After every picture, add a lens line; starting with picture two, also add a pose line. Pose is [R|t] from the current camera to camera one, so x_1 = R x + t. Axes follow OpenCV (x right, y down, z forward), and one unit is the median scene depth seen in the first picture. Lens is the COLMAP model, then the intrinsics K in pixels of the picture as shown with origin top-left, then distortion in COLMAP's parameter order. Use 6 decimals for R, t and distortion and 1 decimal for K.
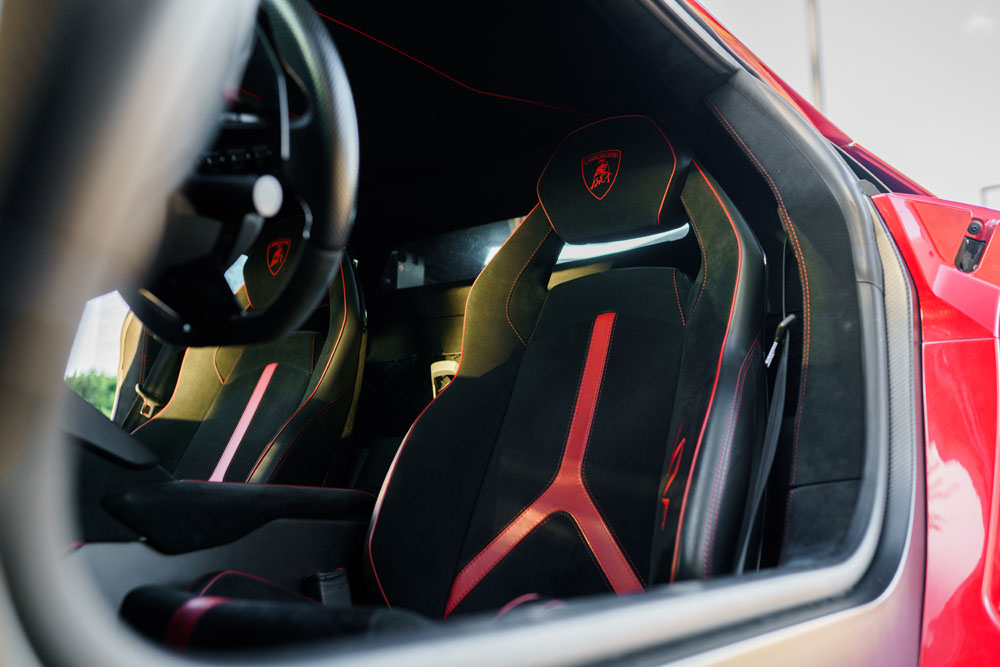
lens RADIAL K [[997.0, 0, 498.8], [0, 997.0, 332.4], [0, 0, 1]] dist [-0.025829, 0.012705]
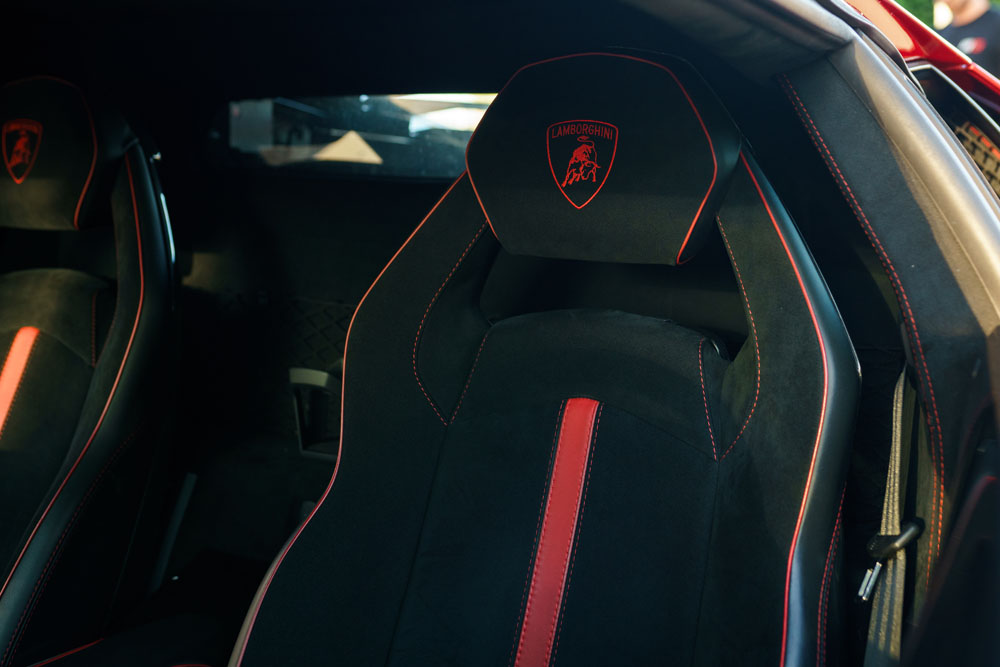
lens RADIAL K [[1128.0, 0, 596.3], [0, 1128.0, 284.4], [0, 0, 1]] dist [-0.056135, 0.023778]
pose [[0.981361, -0.015293, 0.191564, -0.013939], [-0.043542, 0.953209, 0.299159, -0.285988], [-0.187176, -0.301924, 0.934776, 0.371822]]
